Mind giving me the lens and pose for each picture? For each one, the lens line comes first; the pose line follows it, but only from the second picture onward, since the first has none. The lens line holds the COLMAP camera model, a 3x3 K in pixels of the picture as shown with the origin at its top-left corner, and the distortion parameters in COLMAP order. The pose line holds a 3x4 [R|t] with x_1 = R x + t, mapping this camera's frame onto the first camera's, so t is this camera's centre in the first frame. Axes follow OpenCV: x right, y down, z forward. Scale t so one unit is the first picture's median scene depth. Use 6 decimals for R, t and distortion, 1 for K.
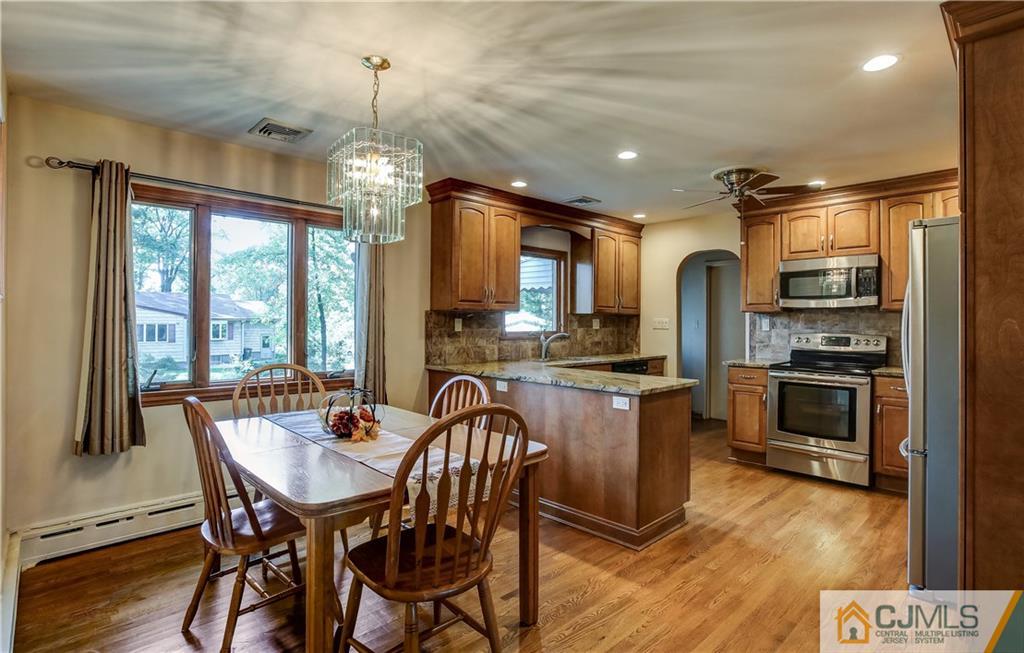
lens RADIAL K [[505.1, 0, 522.4], [0, 505.1, 319.9], [0, 0, 1]] dist [-0.041671, 0.000423]
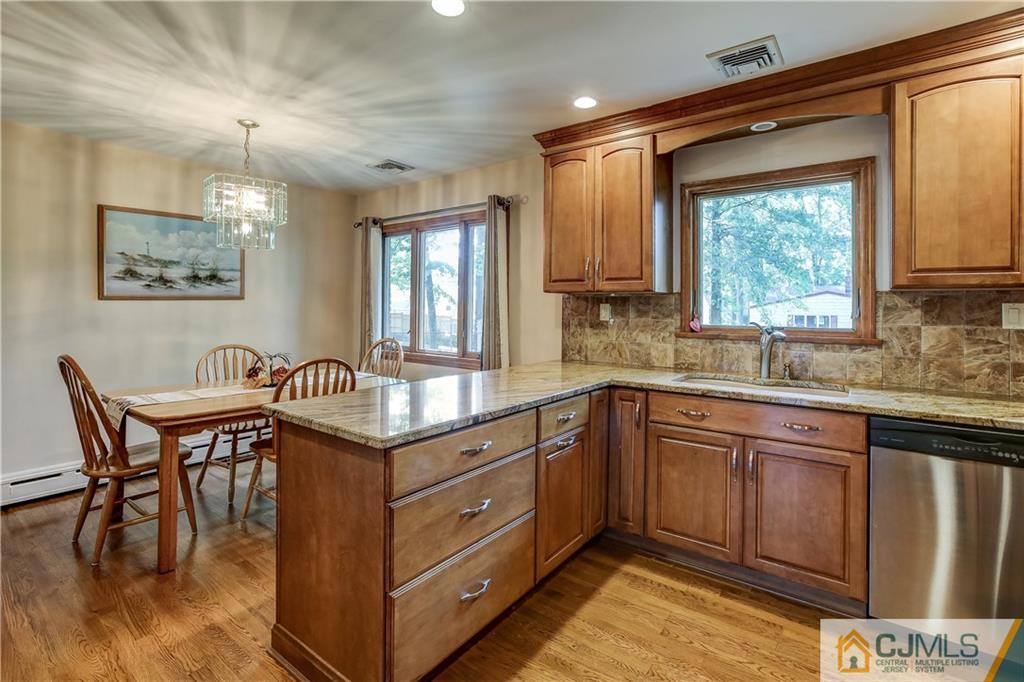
lens RADIAL K [[477.3, 0, 511.4], [0, 477.3, 303.7], [0, 0, 1]] dist [-0.001267, 0.000173]
pose [[0.145722, -0.011651, -0.989257, 0.571072], [-0.003894, 0.999916, -0.012350, 0.006579], [0.989318, 0.005652, 0.145665, 0.765685]]
